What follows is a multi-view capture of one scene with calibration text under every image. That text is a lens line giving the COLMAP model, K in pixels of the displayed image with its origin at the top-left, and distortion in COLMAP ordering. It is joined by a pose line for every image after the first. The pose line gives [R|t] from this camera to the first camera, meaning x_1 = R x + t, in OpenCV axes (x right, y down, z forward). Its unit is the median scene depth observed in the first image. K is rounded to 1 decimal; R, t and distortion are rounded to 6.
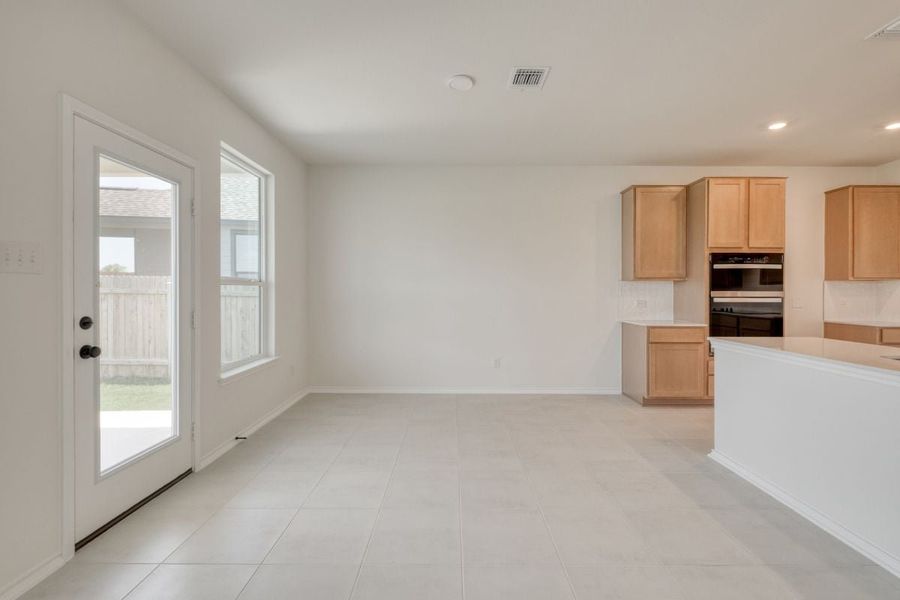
lens RADIAL K [[389.5, 0, 453.0], [0, 389.5, 296.2], [0, 0, 1]] dist [-0.000309, -0.000040]
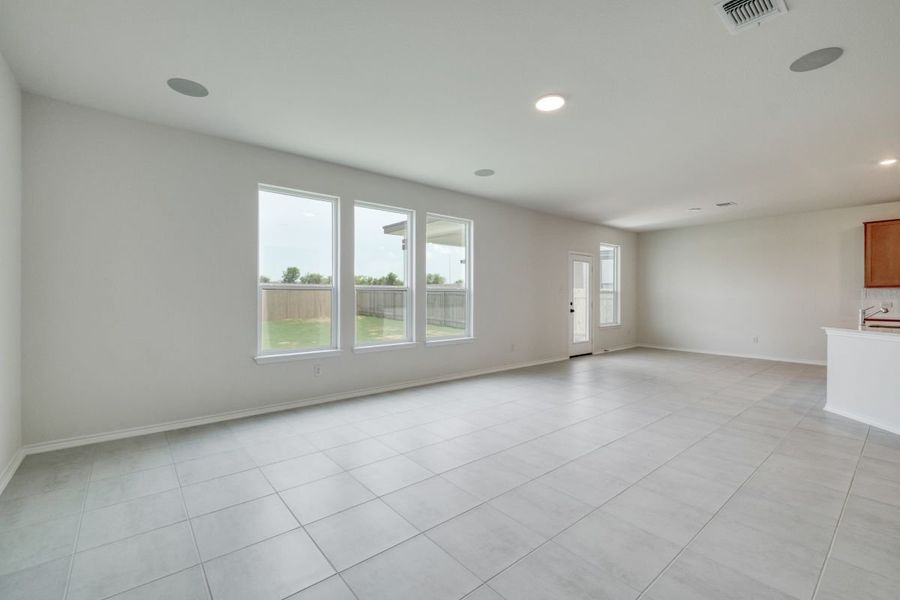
lens RADIAL K [[389.5, 0, 450.4], [0, 389.5, 298.7], [0, 0, 1]] dist [-0.000309, -0.000040]
pose [[0.647706, 0.001435, -0.761889, 0.709251], [-0.007379, 0.999963, -0.004389, 0.022211], [0.761855, 0.008465, 0.647693, -1.379820]]
